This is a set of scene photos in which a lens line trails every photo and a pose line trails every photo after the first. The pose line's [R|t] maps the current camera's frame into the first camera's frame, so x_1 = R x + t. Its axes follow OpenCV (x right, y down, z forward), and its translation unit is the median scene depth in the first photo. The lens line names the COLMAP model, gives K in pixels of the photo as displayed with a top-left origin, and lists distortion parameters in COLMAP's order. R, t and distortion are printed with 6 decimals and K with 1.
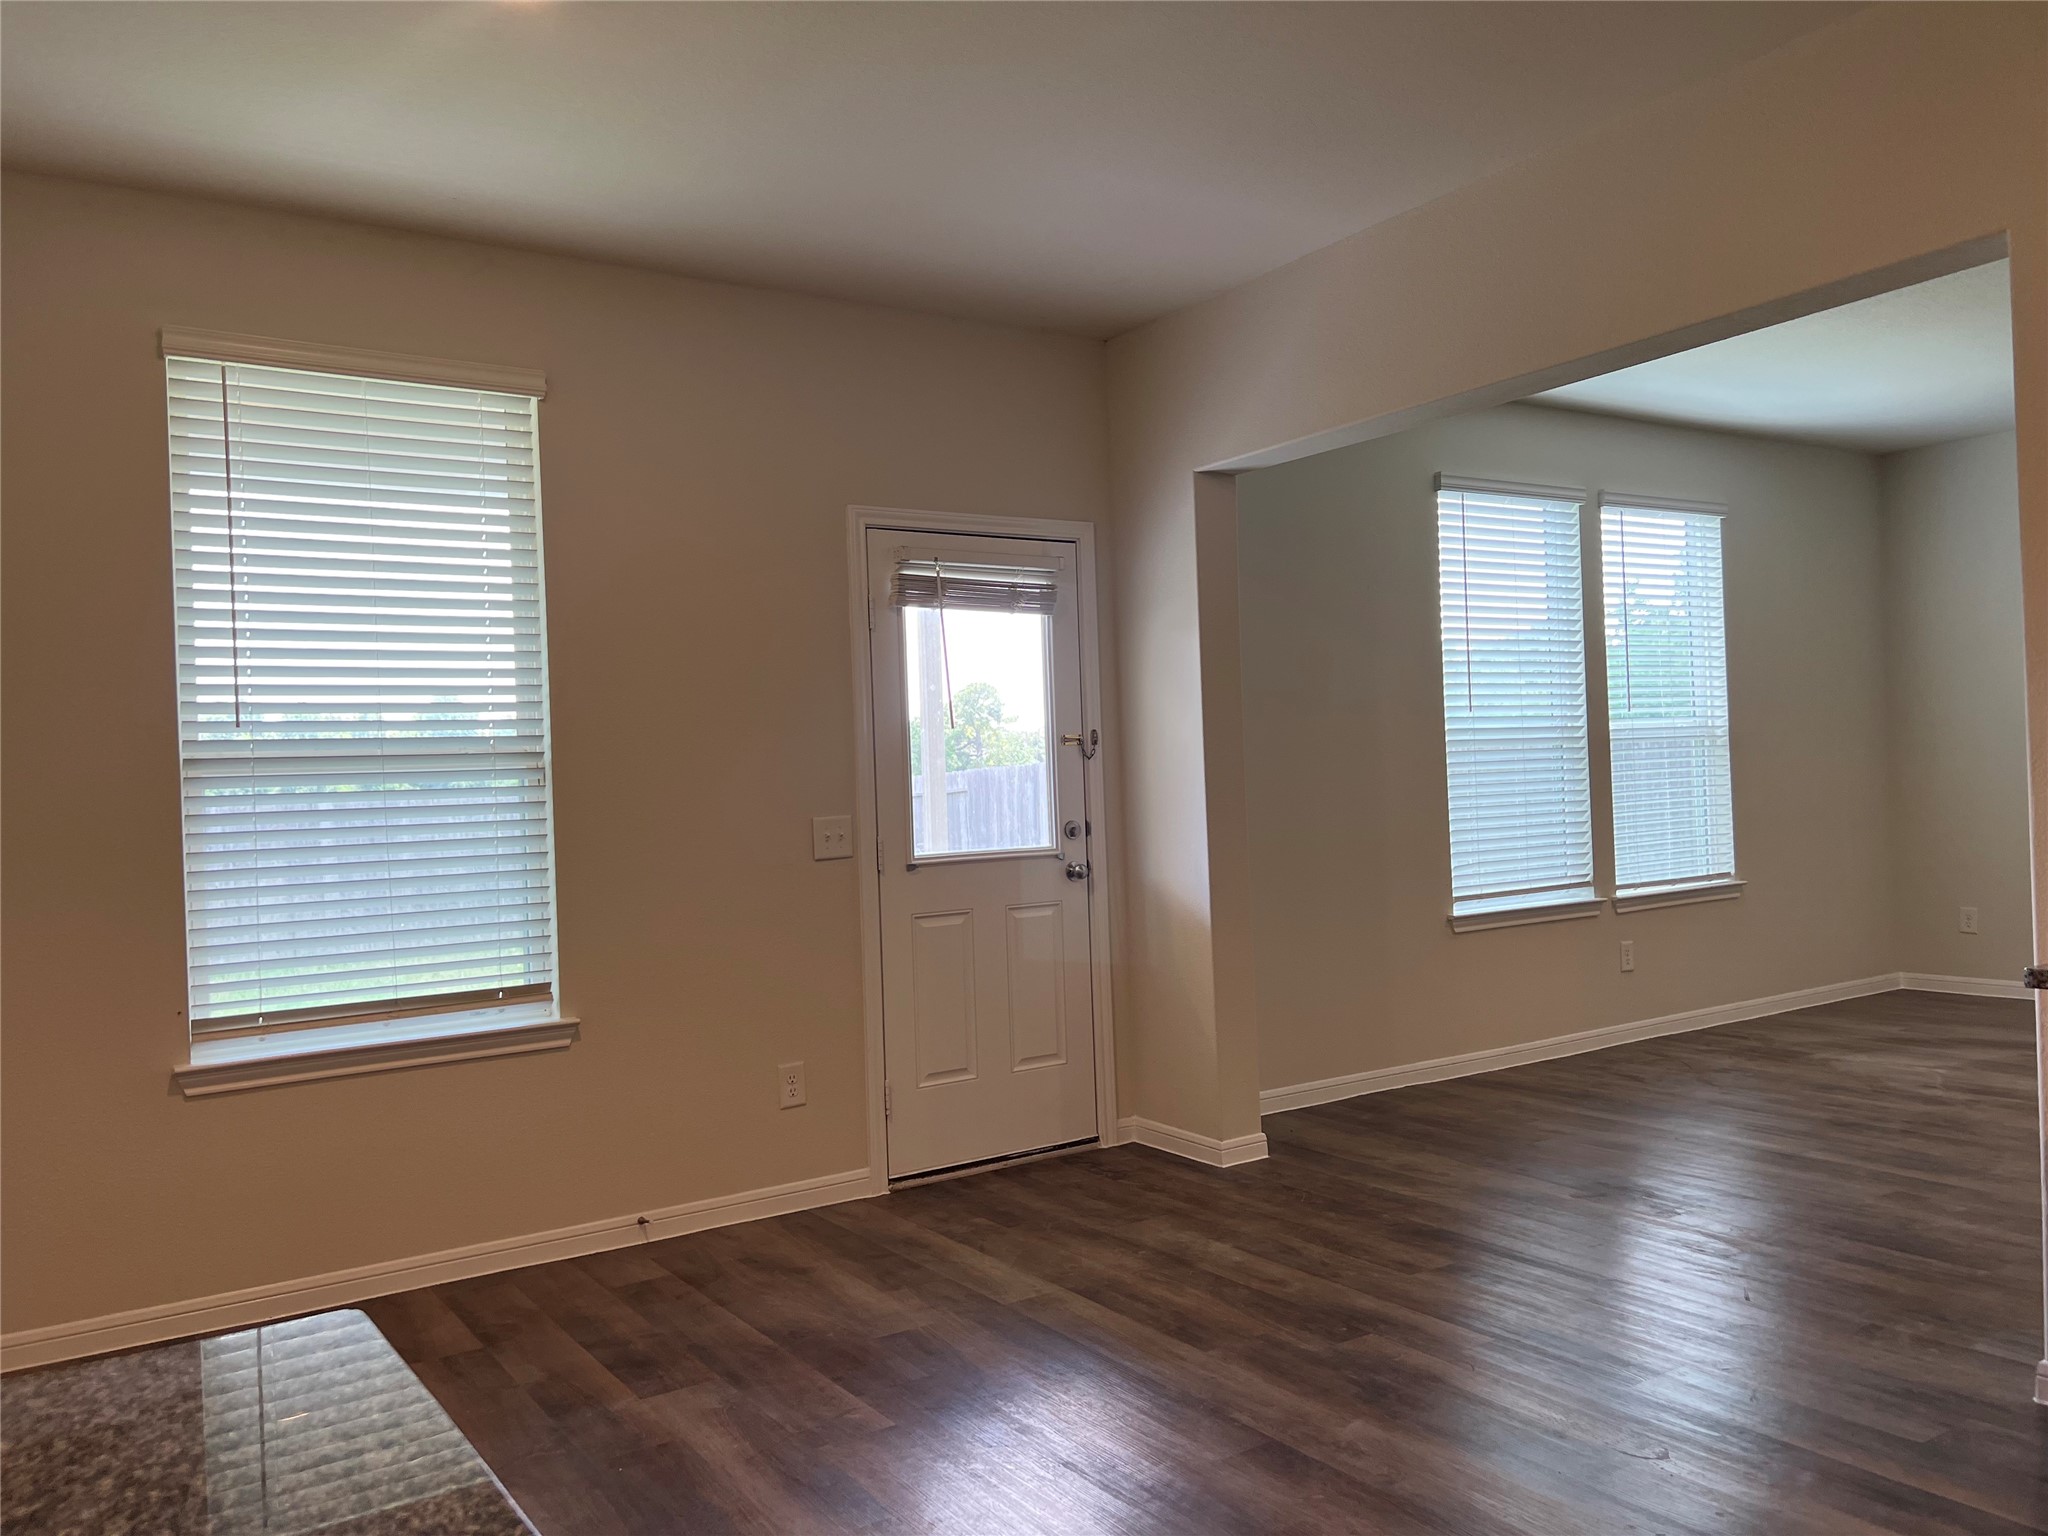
lens RADIAL K [[1558.8, 0, 1045.3], [0, 1558.8, 754.0], [0, 0, 1]] dist [0.048538, -0.035490]
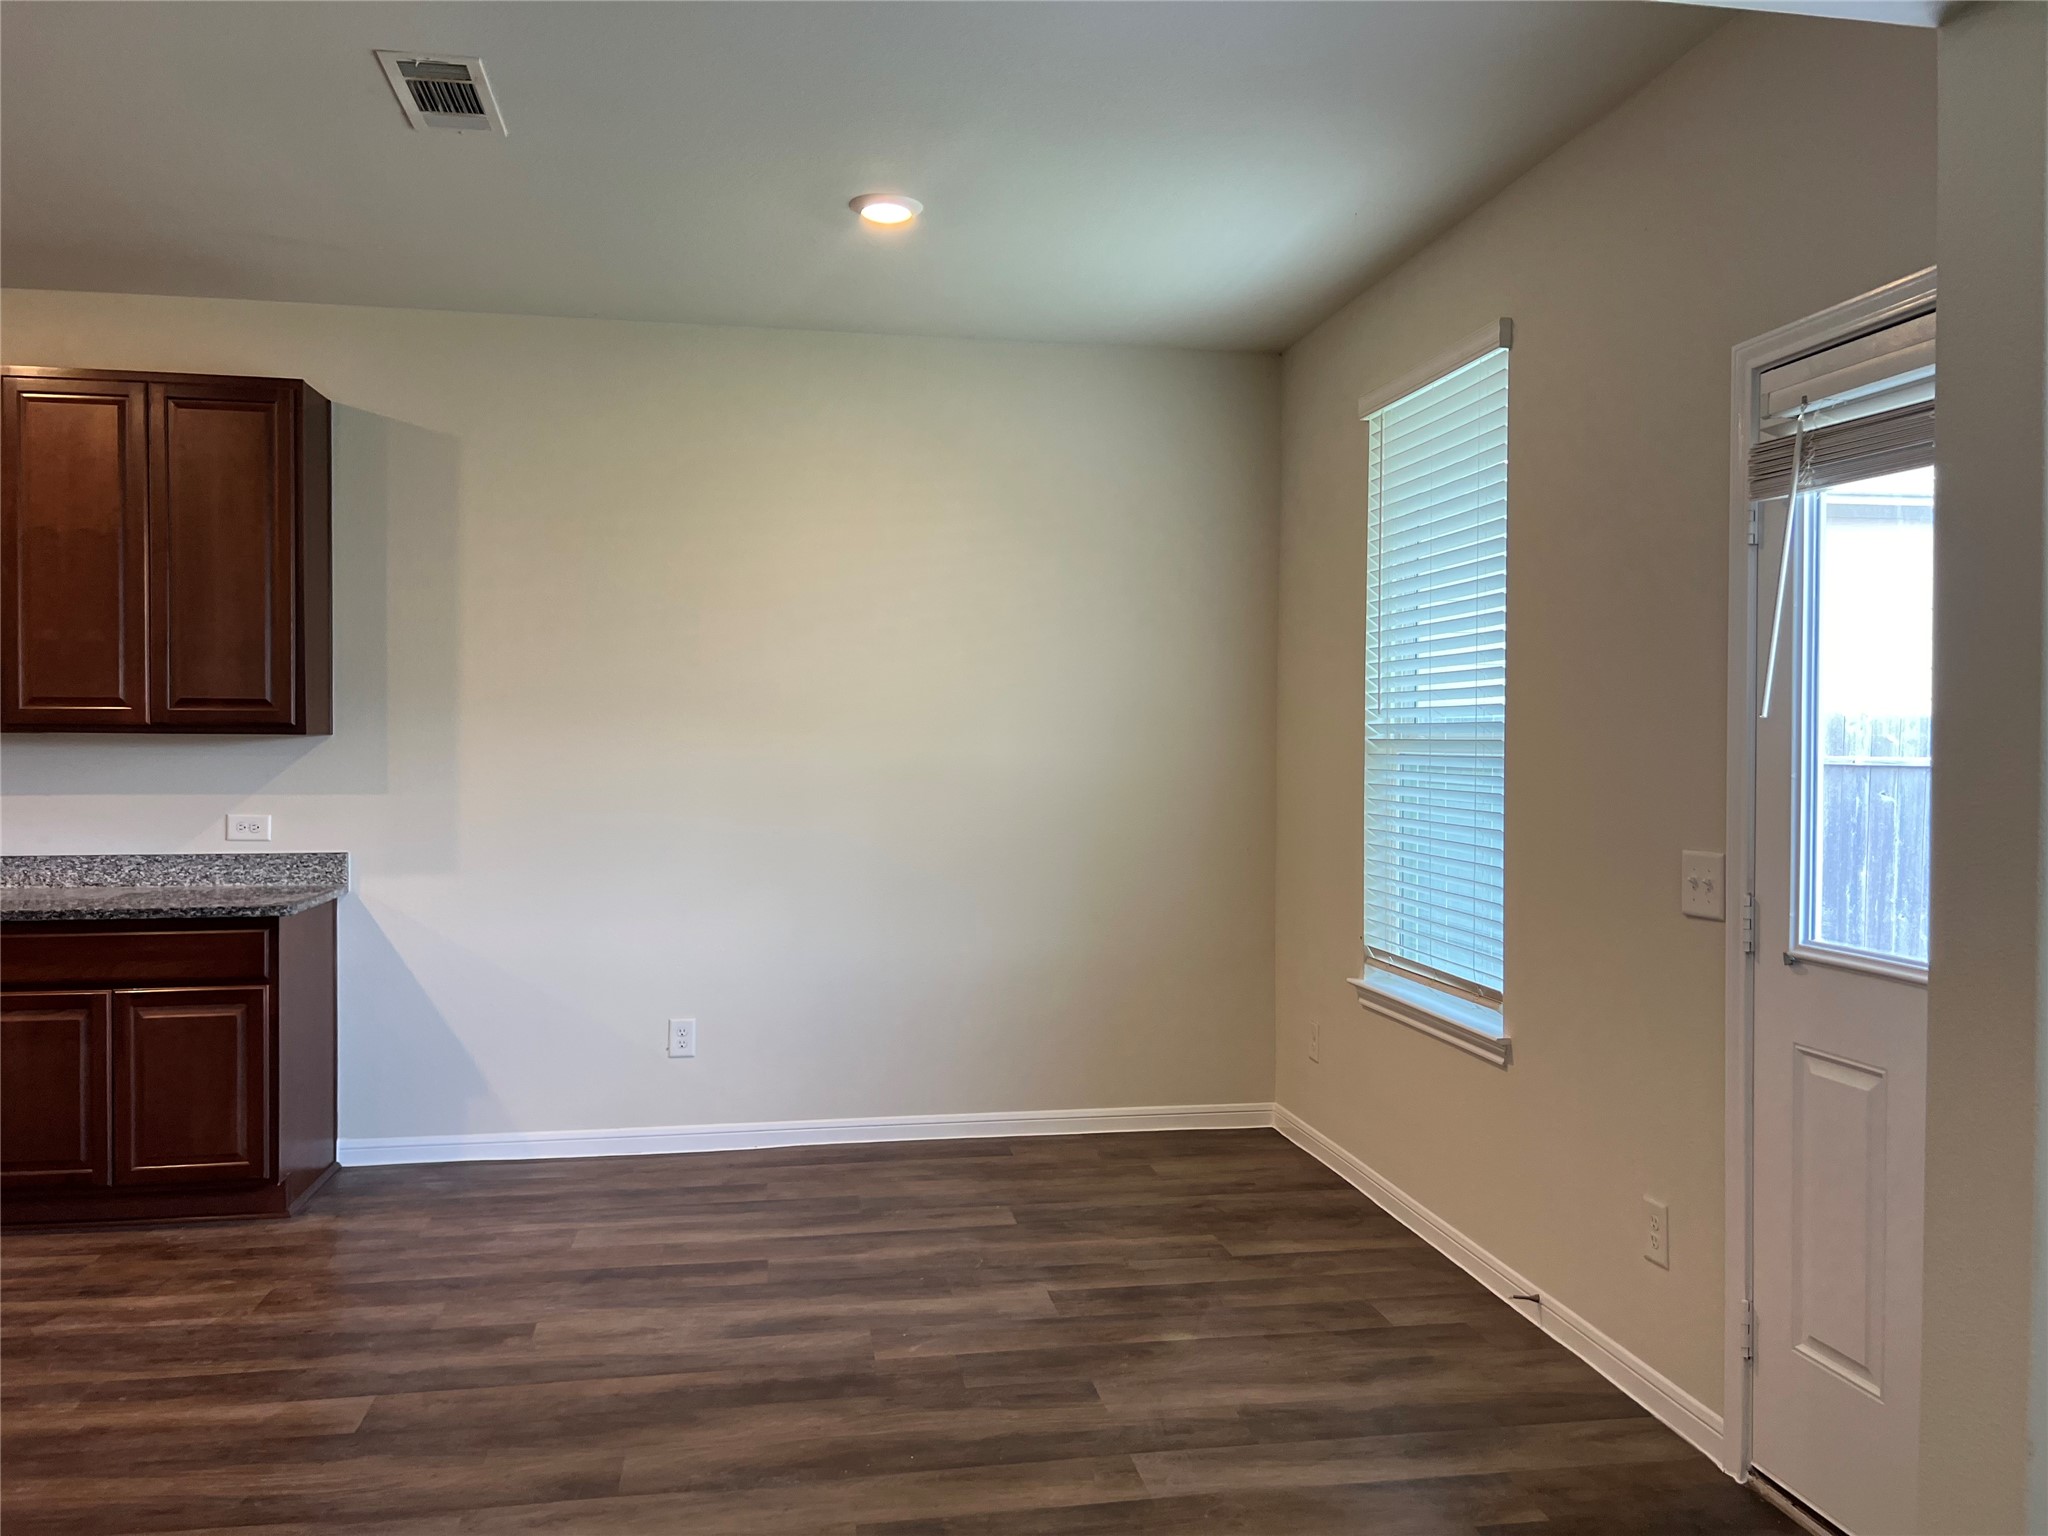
lens RADIAL K [[1558.8, 0, 1020.9], [0, 1558.8, 774.7], [0, 0, 1]] dist [0.048538, -0.035490]
pose [[-0.408813, 0.059126, -0.910701, 0.672244], [0.027455, 0.998244, 0.052485, -0.039214], [0.912205, -0.003547, -0.409718, 1.209912]]
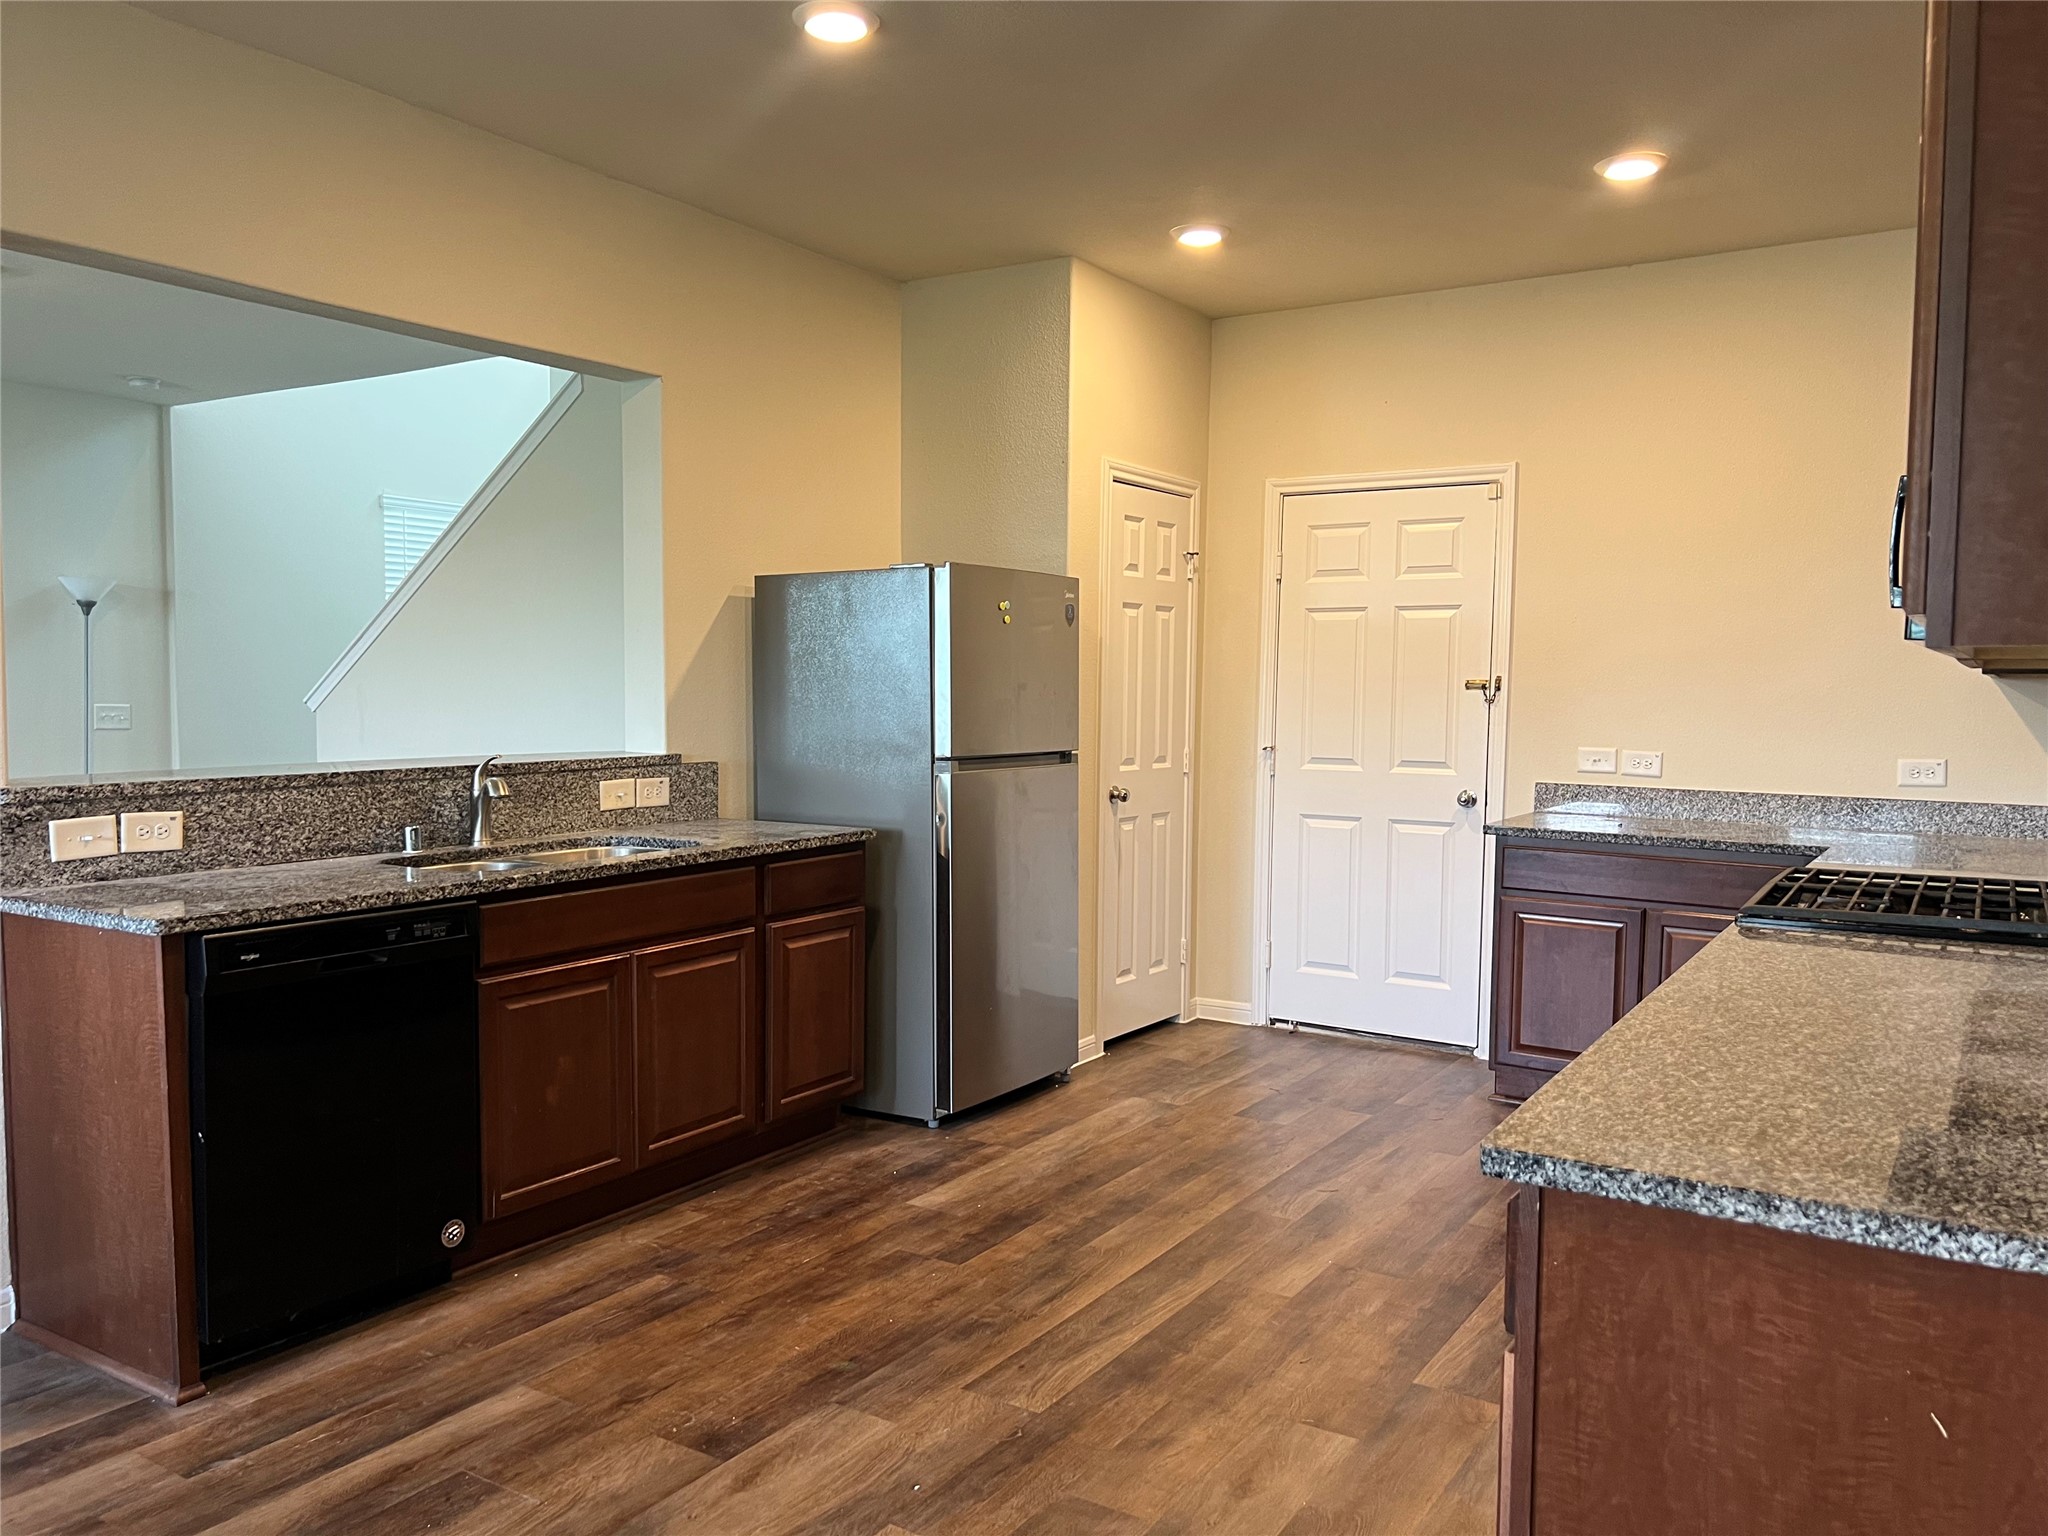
lens RADIAL K [[1558.8, 0, 1019.1], [0, 1558.8, 782.8], [0, 0, 1]] dist [0.048538, -0.035490]
pose [[-0.406434, -0.025594, 0.913321, -0.434775], [-0.008482, 0.999670, 0.024239, 0.001488], [-0.913641, 0.002104, -0.406517, 0.550895]]
